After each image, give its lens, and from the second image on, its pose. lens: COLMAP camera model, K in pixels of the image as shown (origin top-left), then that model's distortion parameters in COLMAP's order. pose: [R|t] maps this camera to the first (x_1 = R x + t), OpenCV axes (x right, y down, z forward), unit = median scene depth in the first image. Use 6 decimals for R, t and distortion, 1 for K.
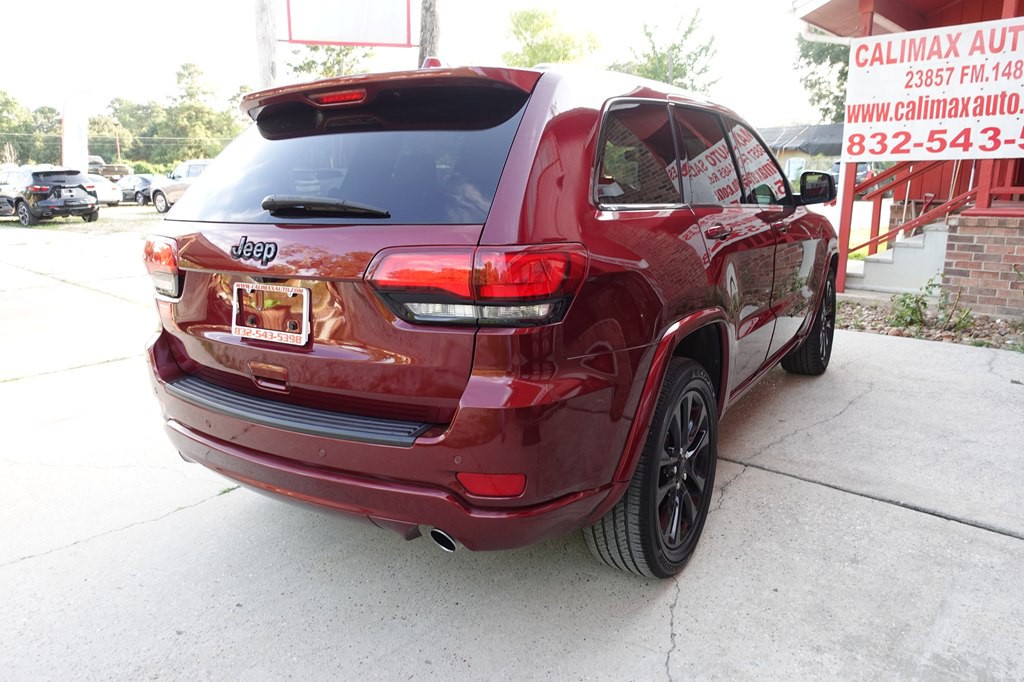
lens RADIAL K [[705.4, 0, 513.5], [0, 705.4, 337.7], [0, 0, 1]] dist [0.001790, -0.002251]
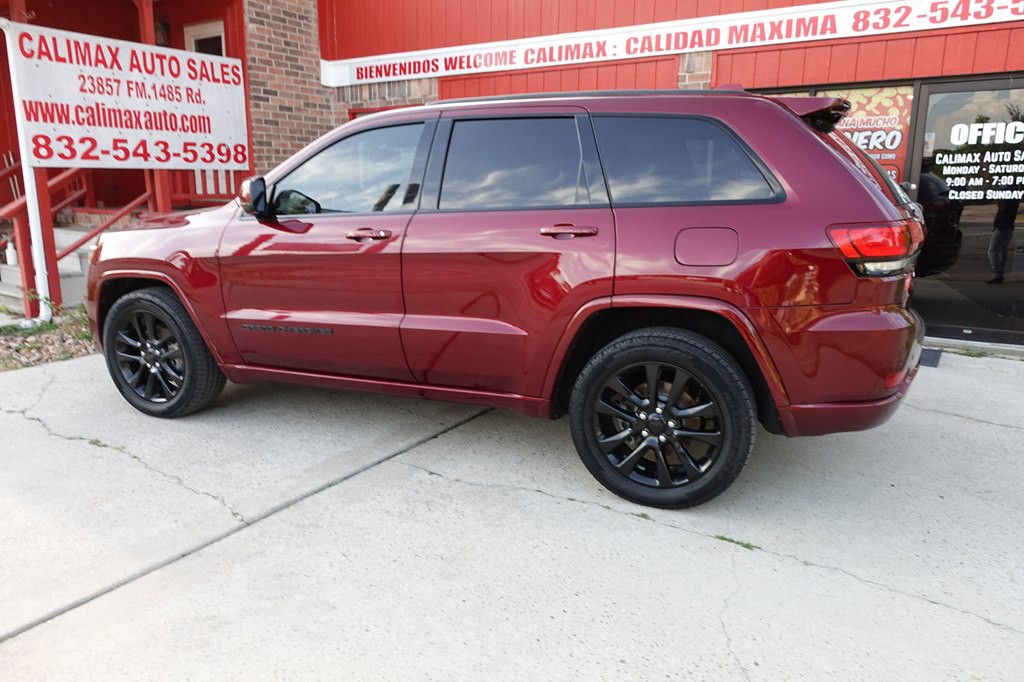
lens RADIAL K [[705.4, 0, 513.3], [0, 705.4, 339.6], [0, 0, 1]] dist [0.001790, -0.002251]
pose [[-0.153393, -0.201747, 0.967351, -0.559552], [0.222879, 0.946648, 0.232771, -0.133426], [-0.962702, 0.251308, -0.100244, 0.645348]]
